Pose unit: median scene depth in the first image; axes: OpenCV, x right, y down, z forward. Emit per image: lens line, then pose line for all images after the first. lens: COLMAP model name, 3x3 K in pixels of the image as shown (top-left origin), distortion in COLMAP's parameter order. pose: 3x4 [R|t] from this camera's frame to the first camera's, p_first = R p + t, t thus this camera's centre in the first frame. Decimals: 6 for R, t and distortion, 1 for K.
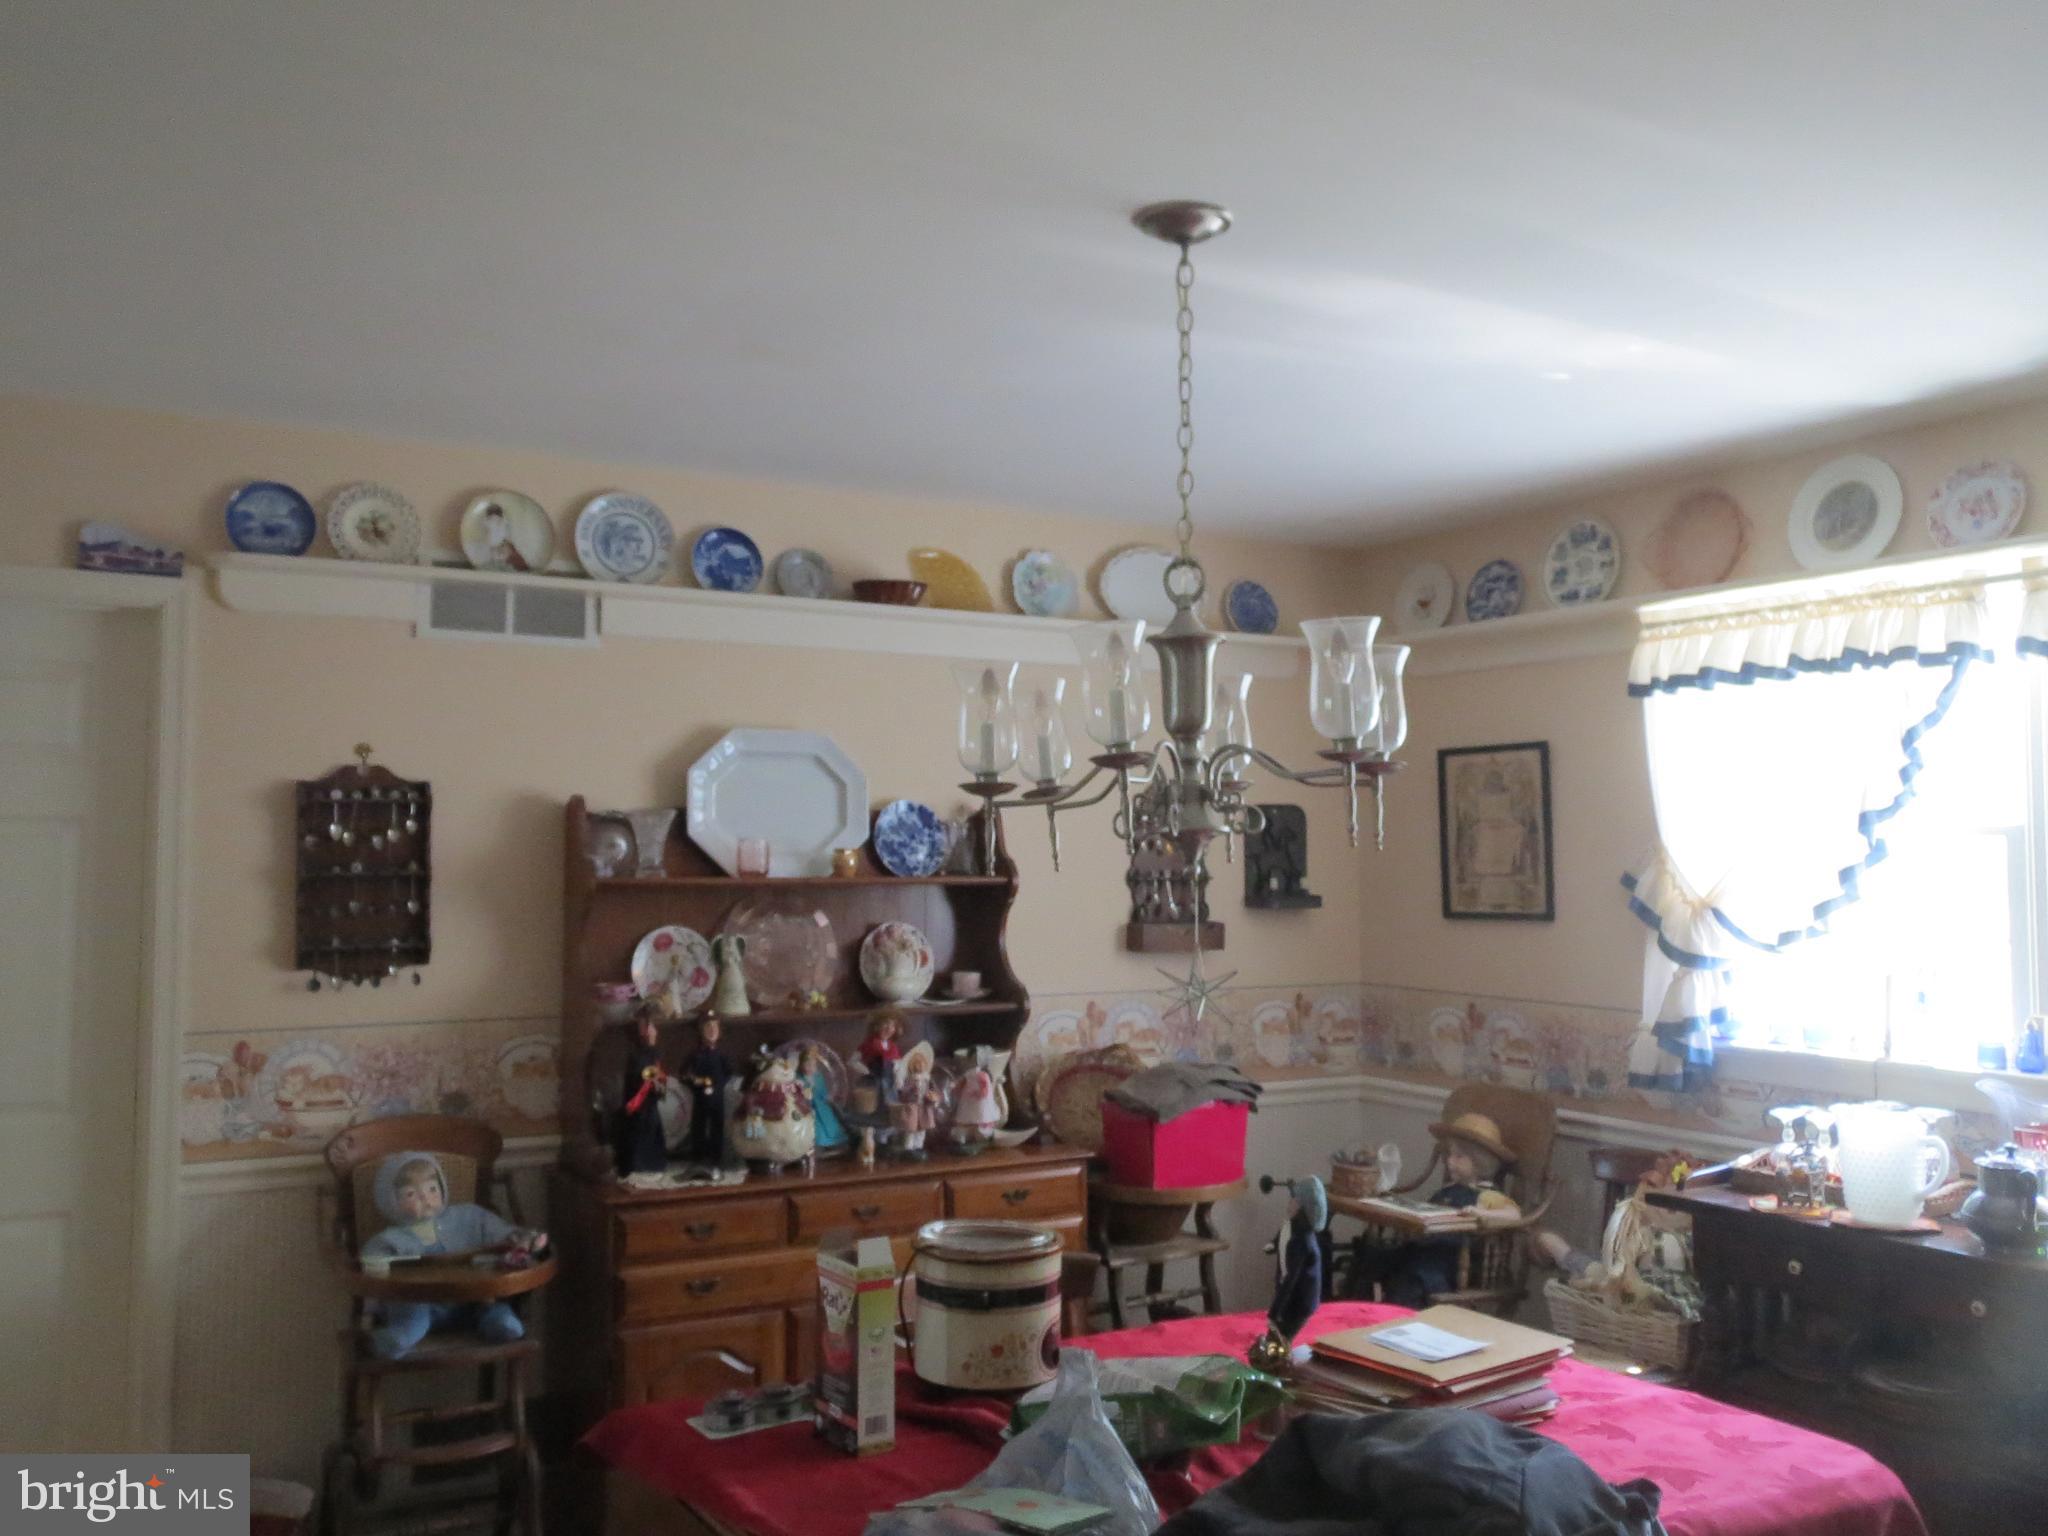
lens RADIAL K [[1717.5, 0, 1034.3], [0, 1717.5, 765.8], [0, 0, 1]] dist [-0.034161, 0.025958]
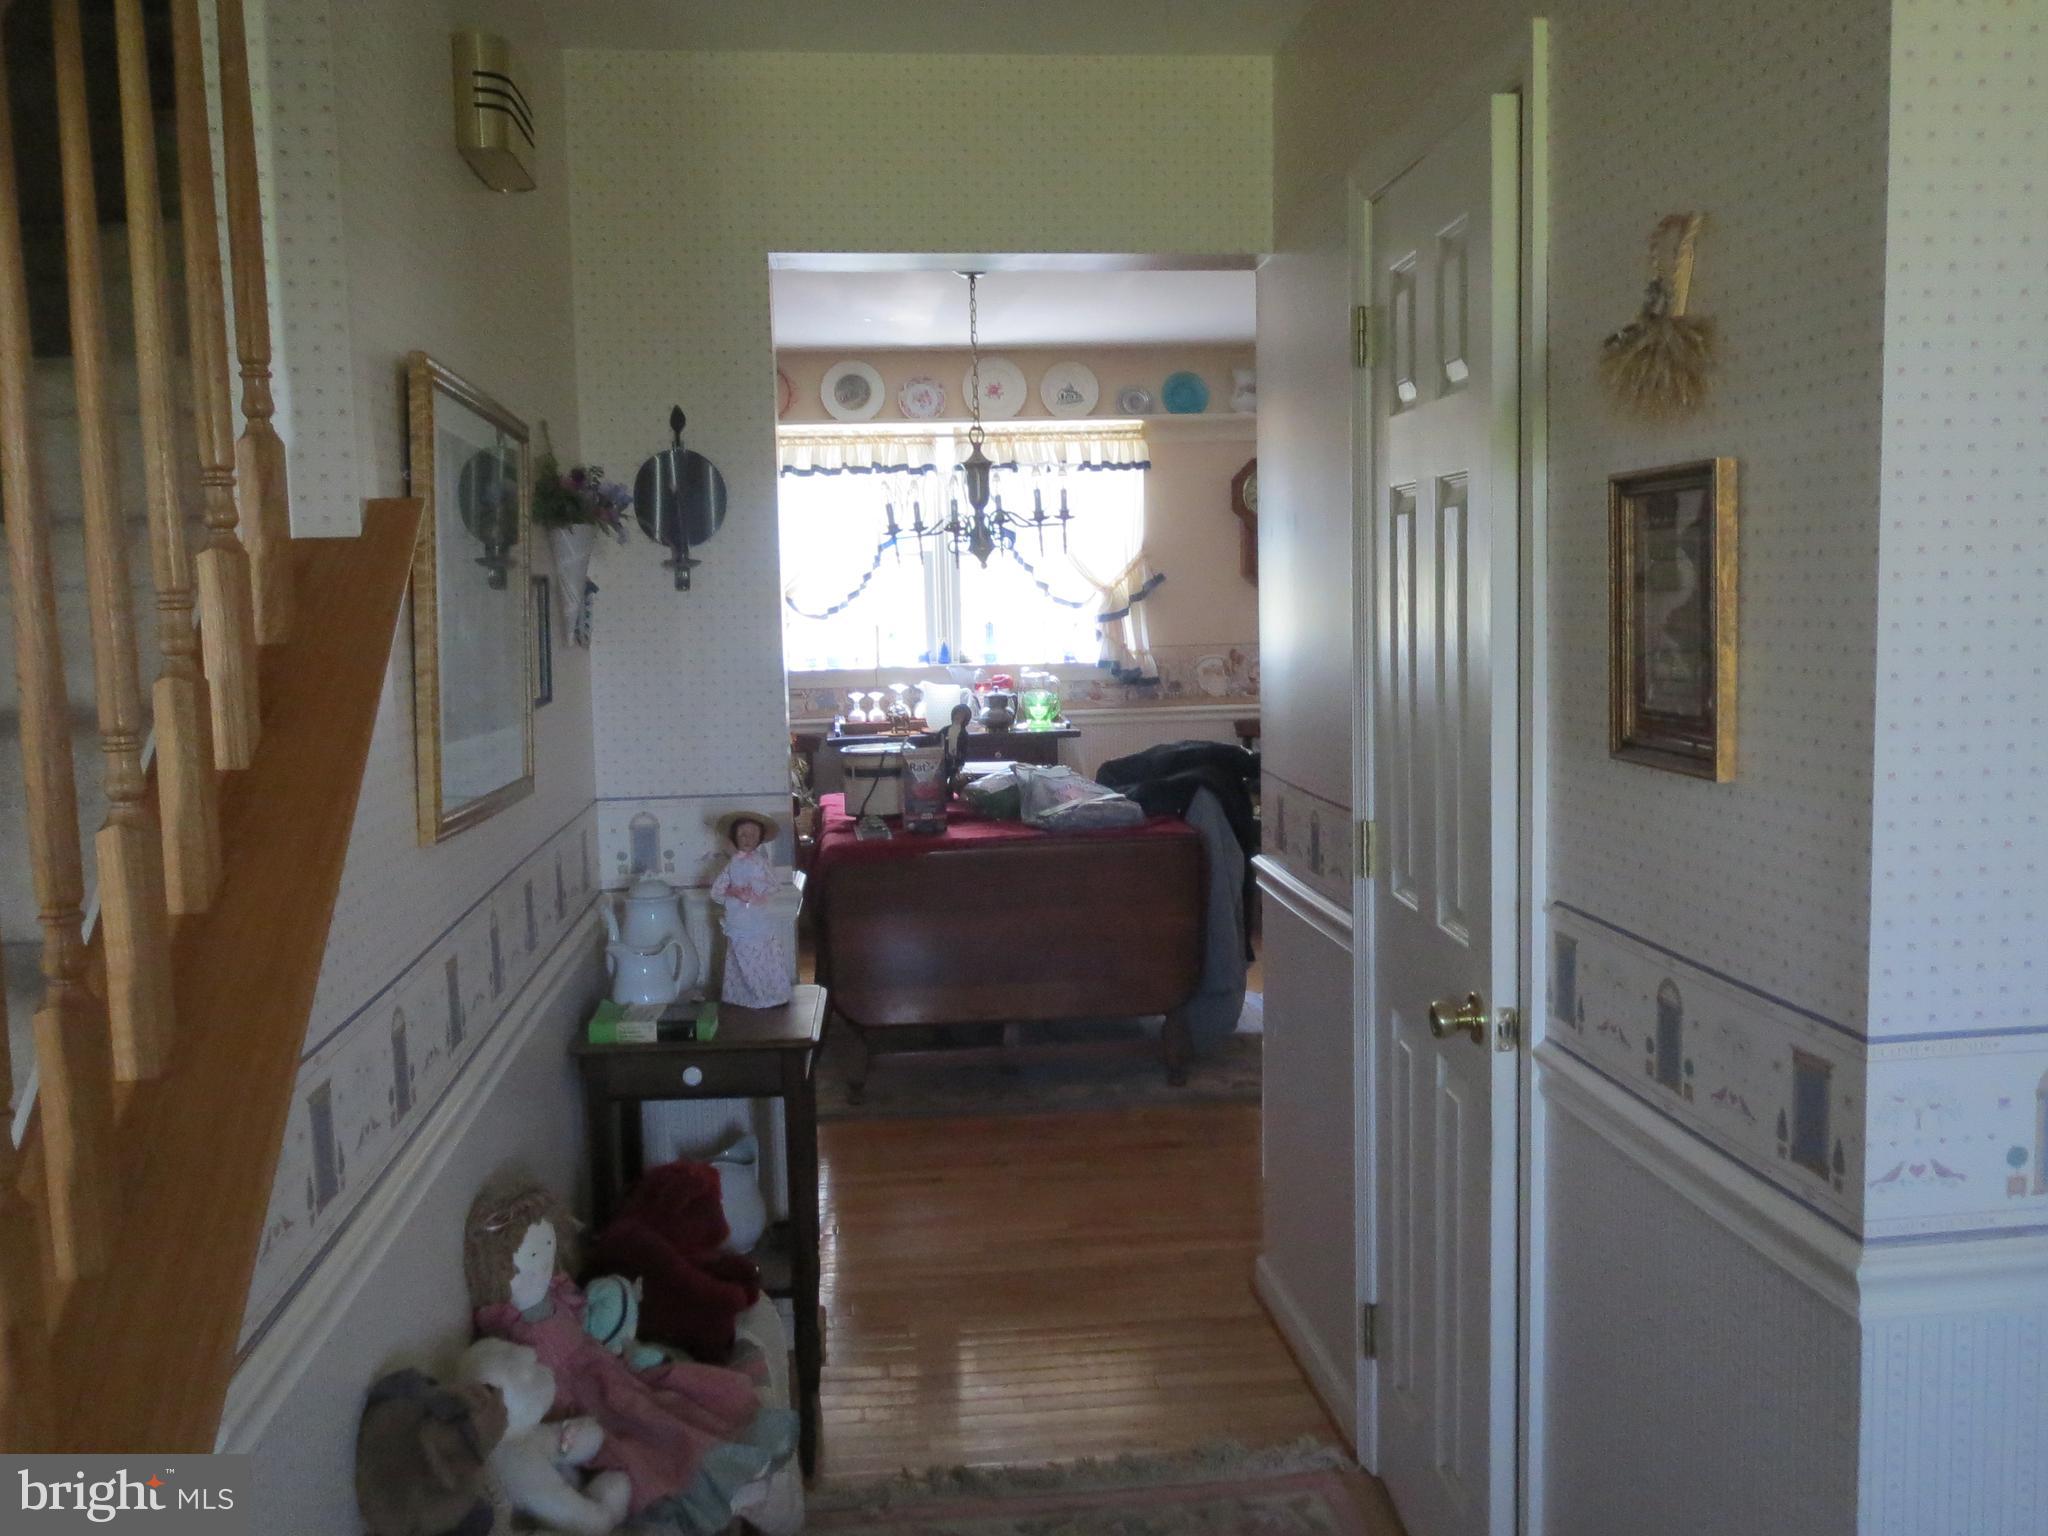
lens RADIAL K [[1717.5, 0, 1030.9], [0, 1717.5, 768.6], [0, 0, 1]] dist [-0.034161, 0.025958]
pose [[0.419210, -0.104326, 0.901875, -1.148515], [-0.023648, 0.991784, 0.125719, 0.026585], [-0.907581, -0.074031, 0.413298, -0.023191]]
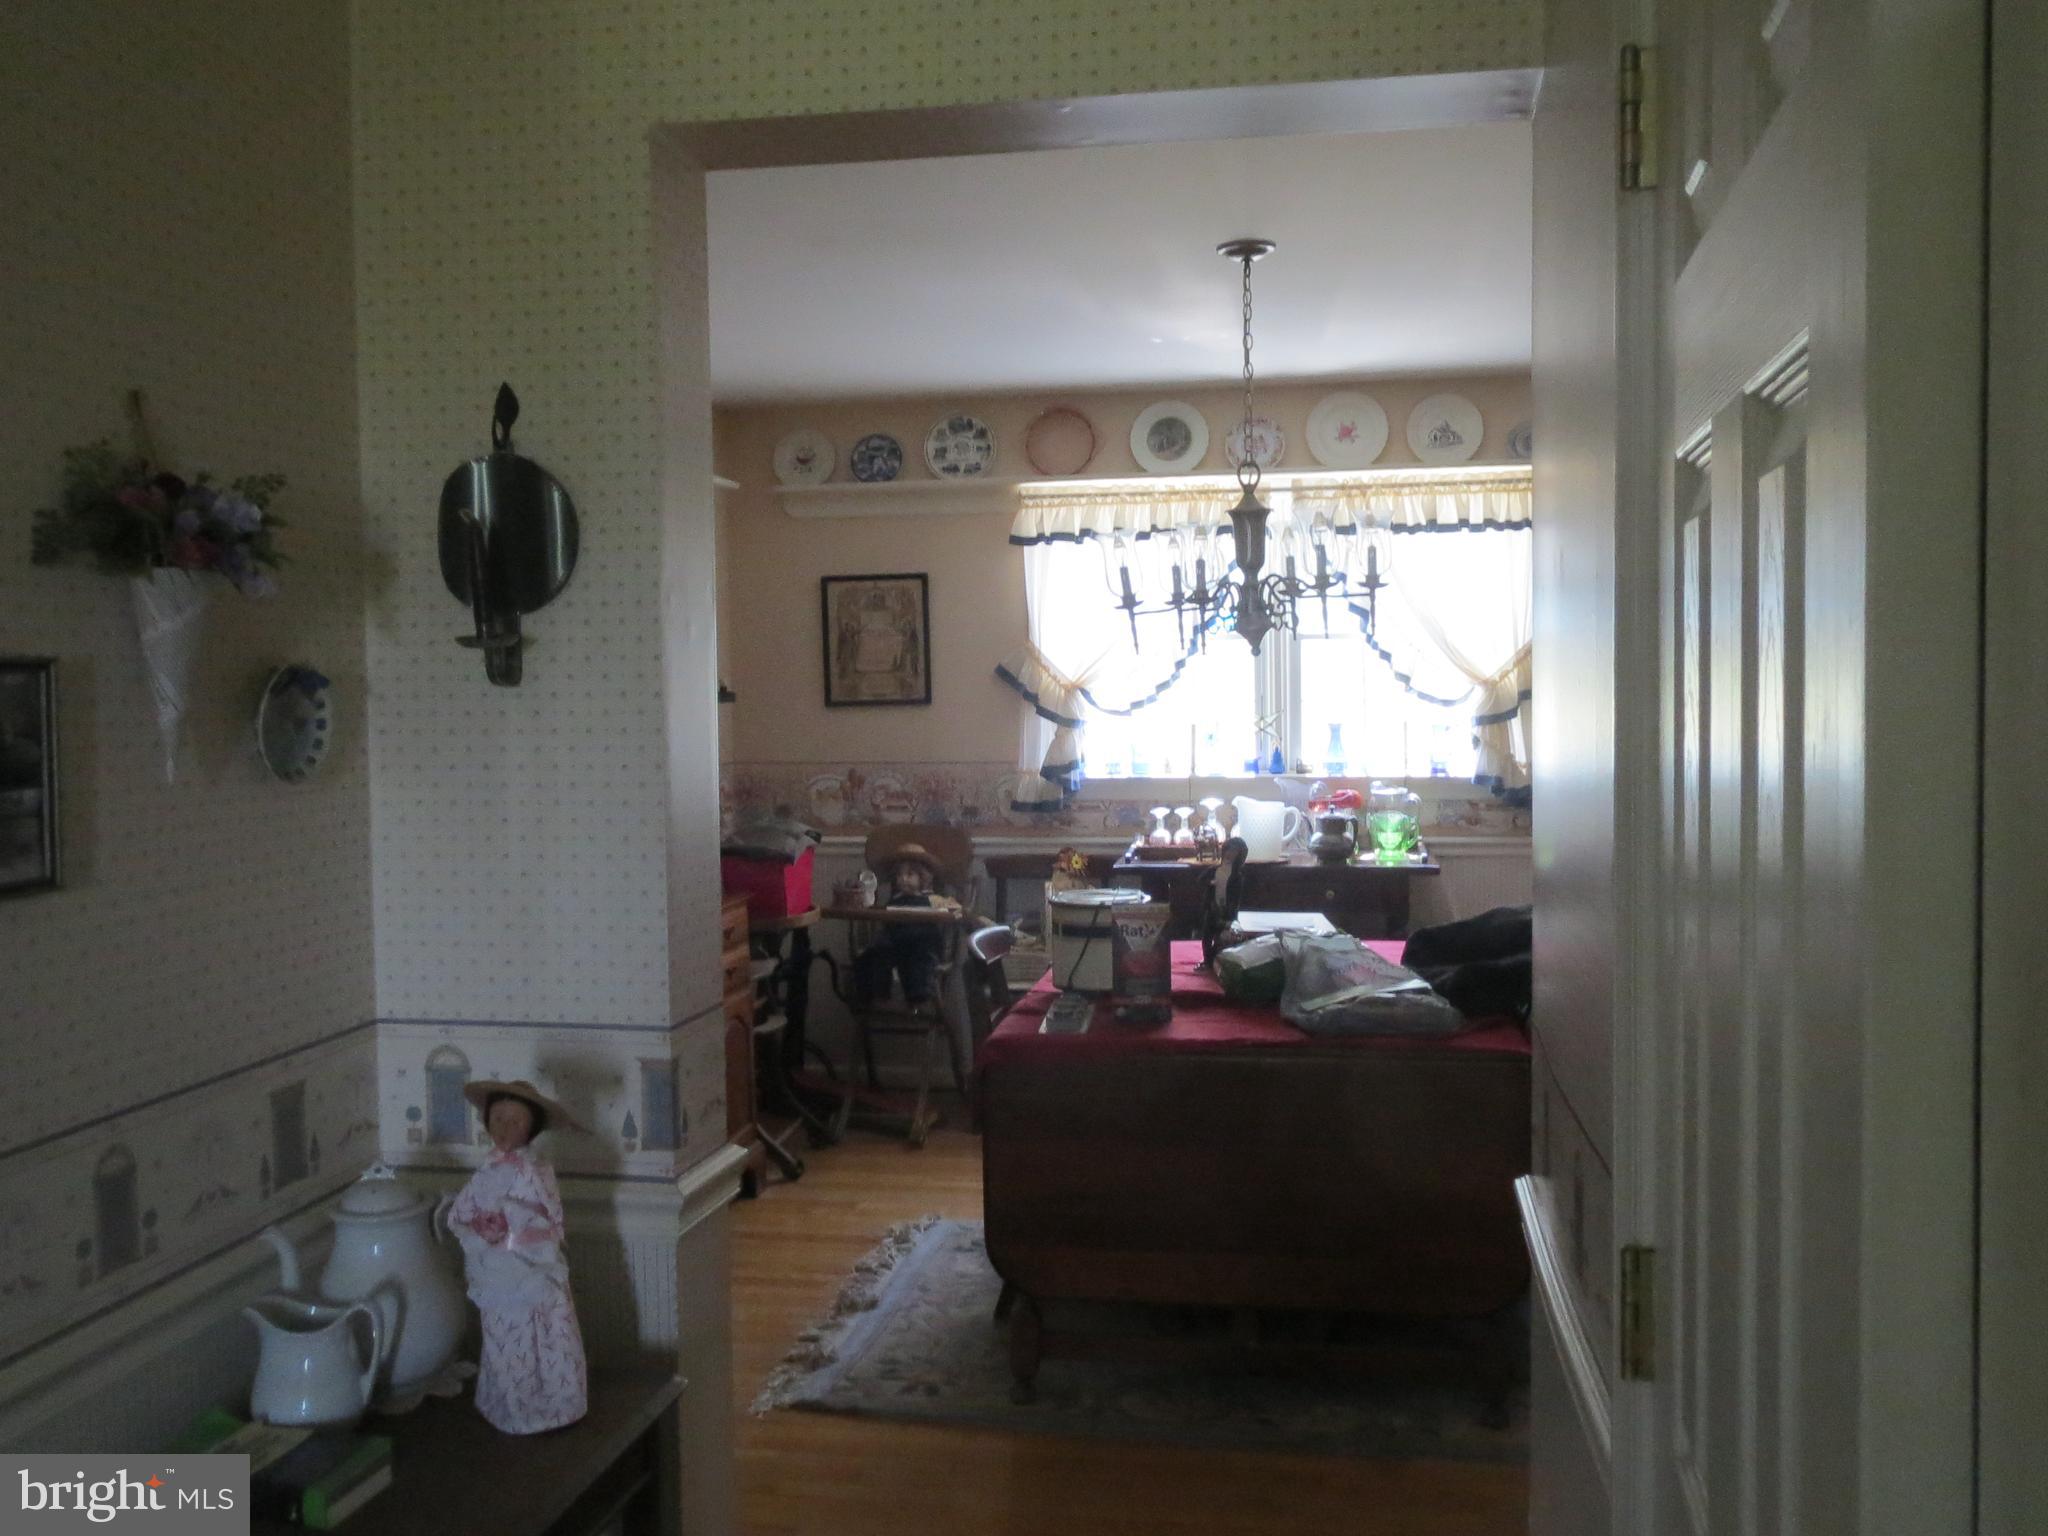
lens RADIAL K [[1717.5, 0, 1026.9], [0, 1717.5, 764.4], [0, 0, 1]] dist [-0.034161, 0.025958]
pose [[0.658012, -0.043877, 0.751728, -0.759903], [-0.025760, 0.996405, 0.080706, 0.027614], [-0.752567, -0.072470, 0.654516, 0.030247]]
